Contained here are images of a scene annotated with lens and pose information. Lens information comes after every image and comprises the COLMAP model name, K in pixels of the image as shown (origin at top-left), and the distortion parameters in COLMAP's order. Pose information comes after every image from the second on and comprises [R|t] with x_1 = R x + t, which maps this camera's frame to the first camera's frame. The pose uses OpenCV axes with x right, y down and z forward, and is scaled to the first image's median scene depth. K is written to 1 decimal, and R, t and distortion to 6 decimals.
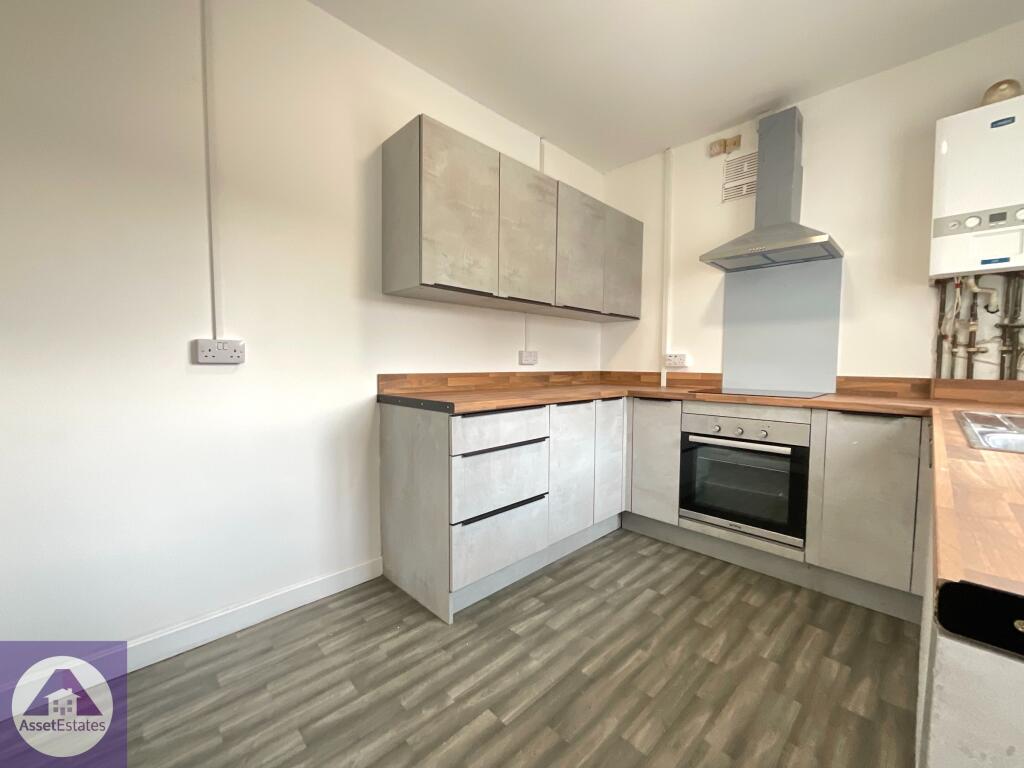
lens RADIAL K [[414.1, 0, 511.4], [0, 414.1, 382.1], [0, 0, 1]] dist [-0.004402, 0.002056]
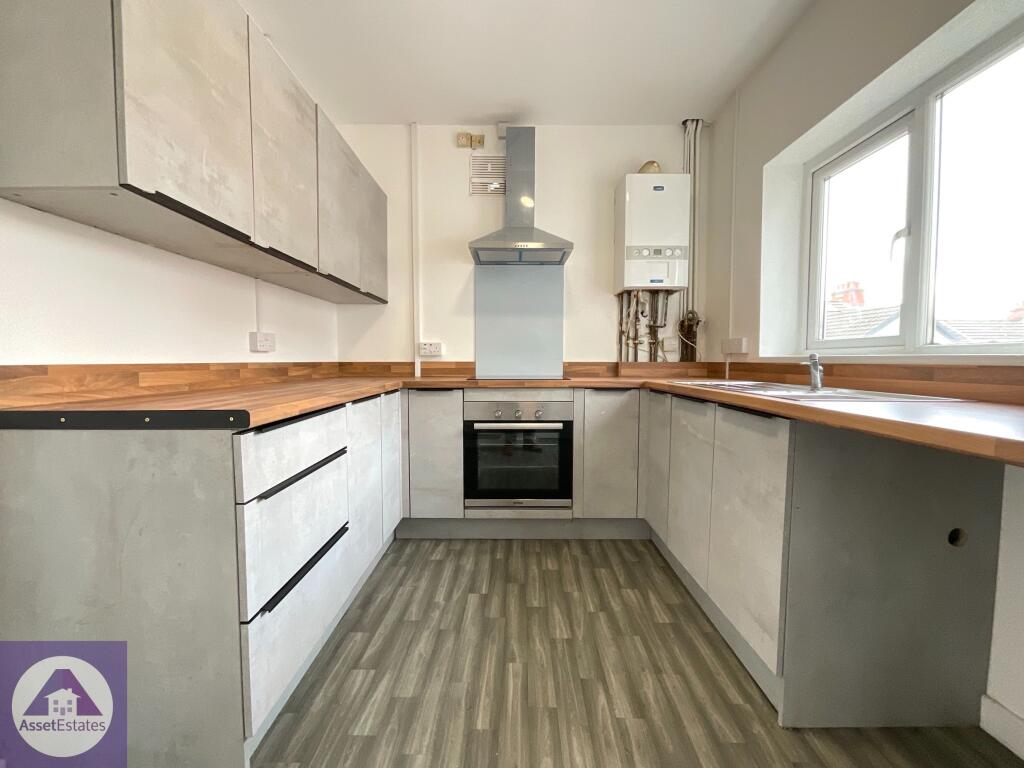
lens RADIAL K [[414.1, 0, 510.1], [0, 414.1, 382.3], [0, 0, 1]] dist [-0.004402, 0.002056]
pose [[0.702988, -0.045589, 0.709739, -0.228792], [0.038049, 0.998925, 0.026477, 0.008815], [-0.710183, 0.008392, 0.703967, 0.275880]]
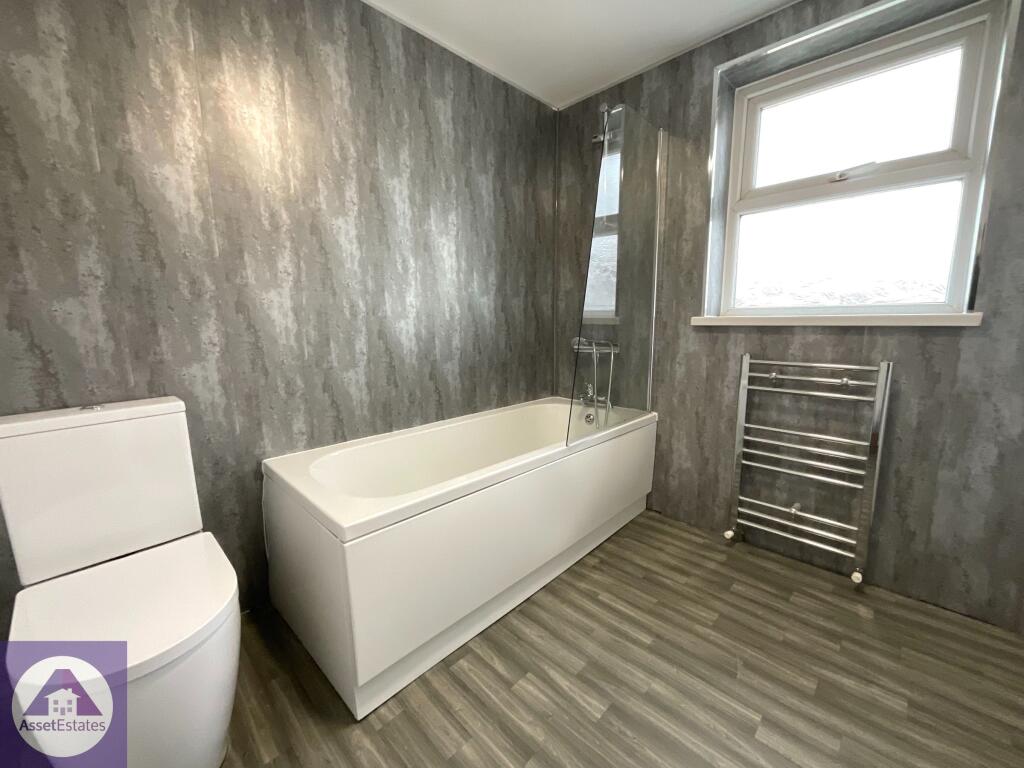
lens RADIAL K [[414.1, 0, 507.6], [0, 414.1, 387.2], [0, 0, 1]] dist [-0.004402, 0.002056]
pose [[-0.040450, -0.166914, 0.985141, -0.107458], [0.049367, 0.984410, 0.168817, -0.054407], [-0.997961, 0.055462, -0.031579, 1.275587]]
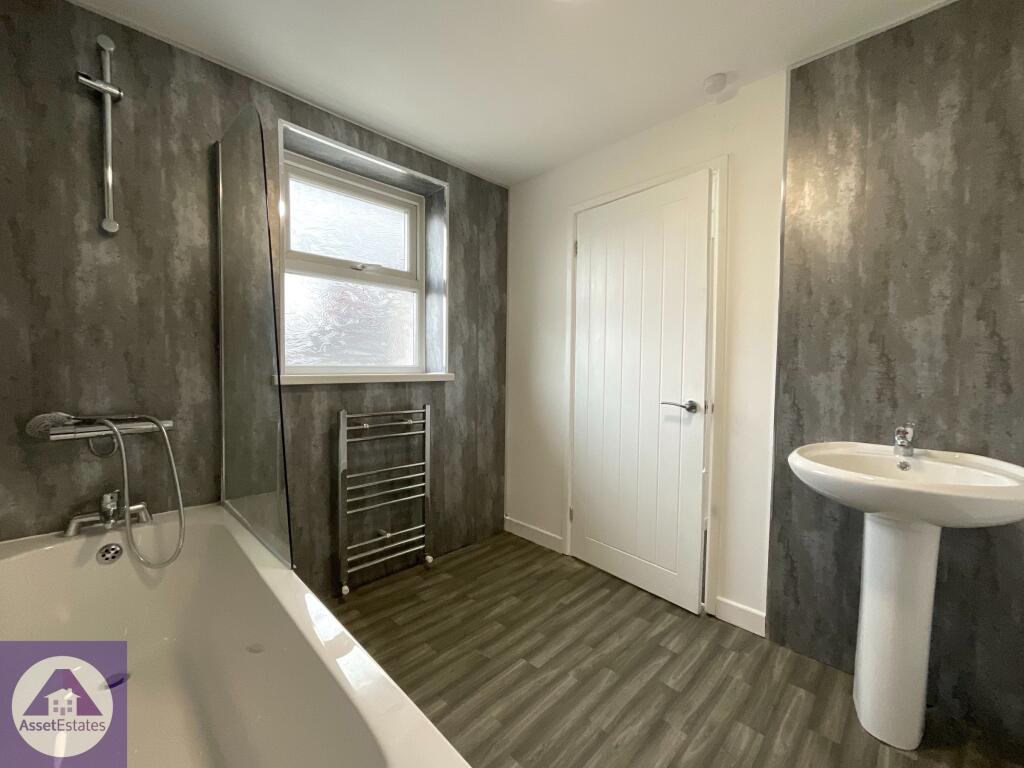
lens RADIAL K [[414.1, 0, 518.7], [0, 414.1, 384.7], [0, 0, 1]] dist [-0.004402, 0.002056]
pose [[-0.998924, -0.011912, -0.044816, 0.396546], [-0.015591, 0.996456, 0.082656, -0.090192], [0.043672, 0.083266, -0.995570, 1.675630]]
